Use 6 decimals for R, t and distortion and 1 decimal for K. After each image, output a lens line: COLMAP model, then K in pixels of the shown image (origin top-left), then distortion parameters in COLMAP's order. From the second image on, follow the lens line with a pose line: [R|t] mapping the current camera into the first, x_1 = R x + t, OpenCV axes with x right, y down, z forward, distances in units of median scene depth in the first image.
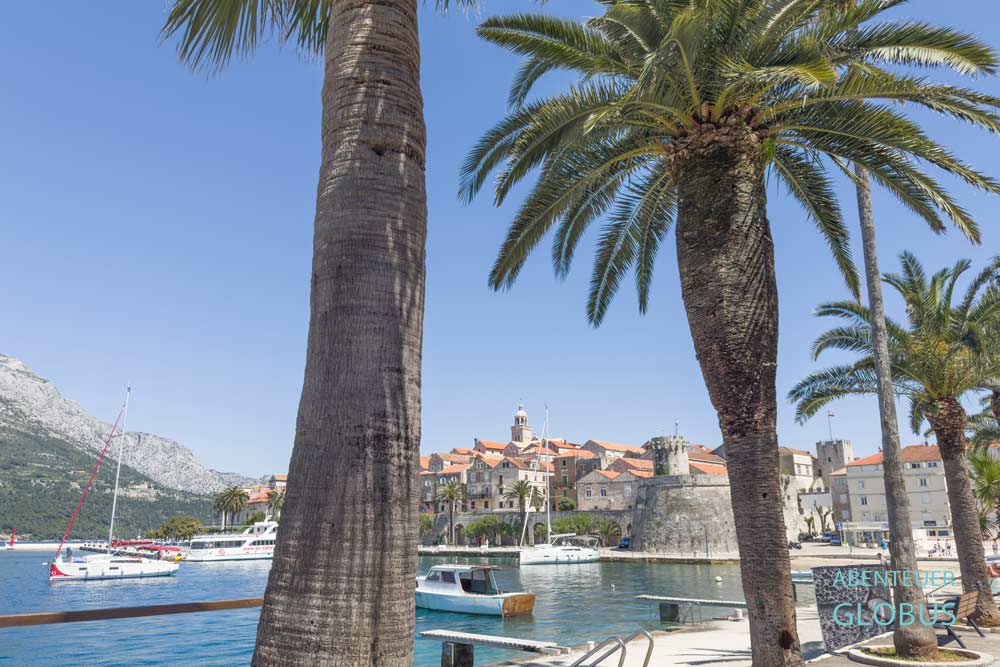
lens RADIAL K [[689.6, 0, 487.5], [0, 689.6, 346.9], [0, 0, 1]] dist [0.100951, -0.151955]
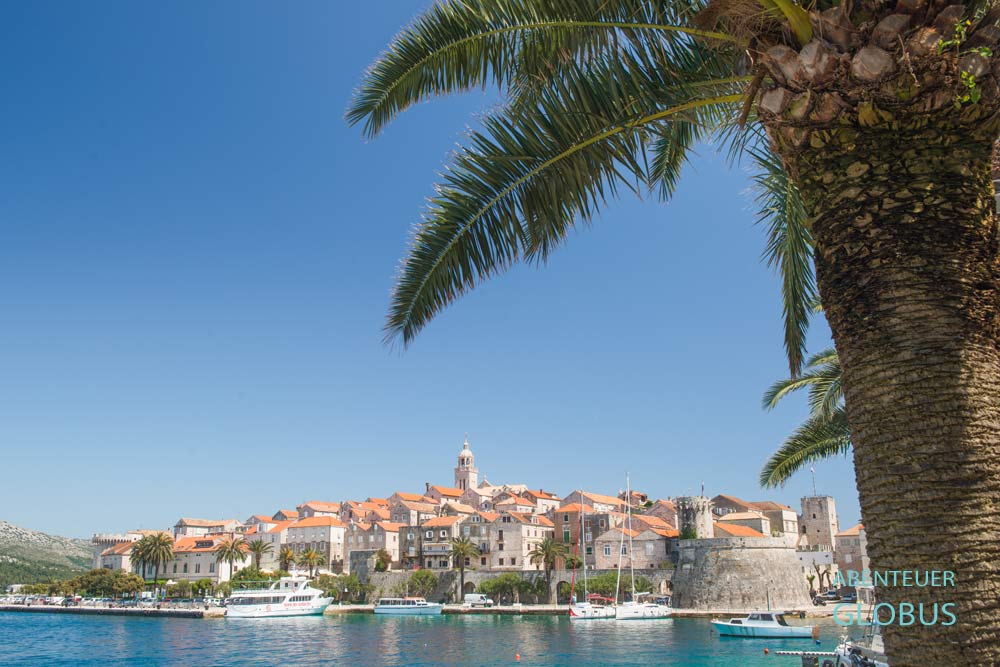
lens RADIAL K [[942.4, 0, 451.9], [0, 942.4, 332.1], [0, 0, 1]] dist [0.000918, -0.009674]
pose [[0.985378, 0.049011, 0.163181, -0.328020], [-0.047928, 0.998795, -0.010564, -0.079855], [-0.163502, 0.002589, 0.986540, -0.302322]]
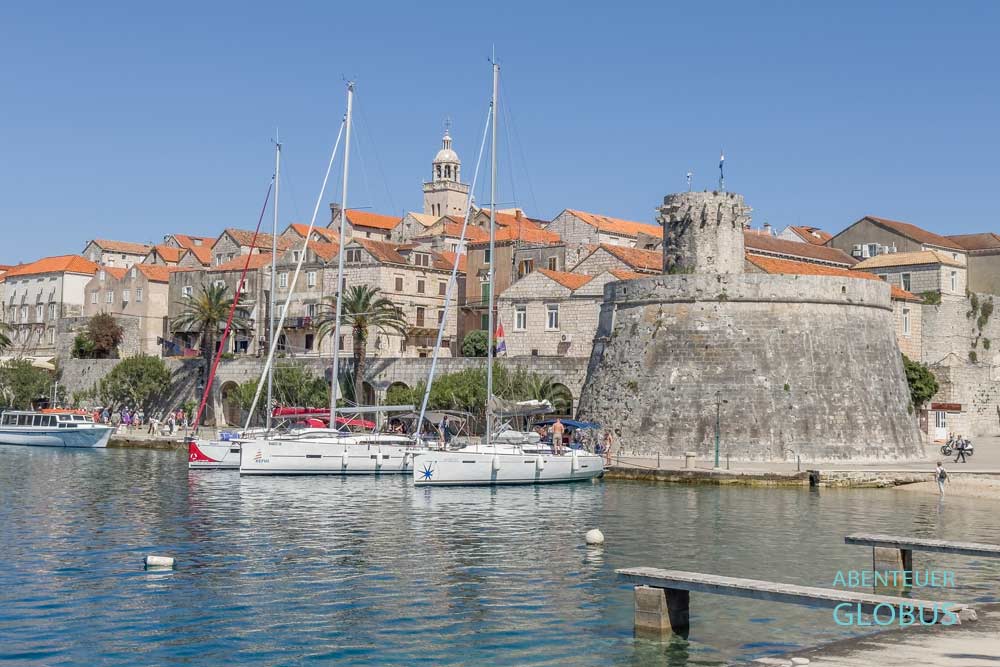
lens RADIAL K [[1372.2, 0, 500.0], [0, 1372.2, 333.5], [0, 0, 1]] dist [0.145020, -0.013809]
pose [[0.999000, 0.030541, 0.032640, 0.113679], [-0.036607, 0.978018, 0.205284, 0.045964], [-0.025653, -0.206274, 0.978158, 0.167750]]
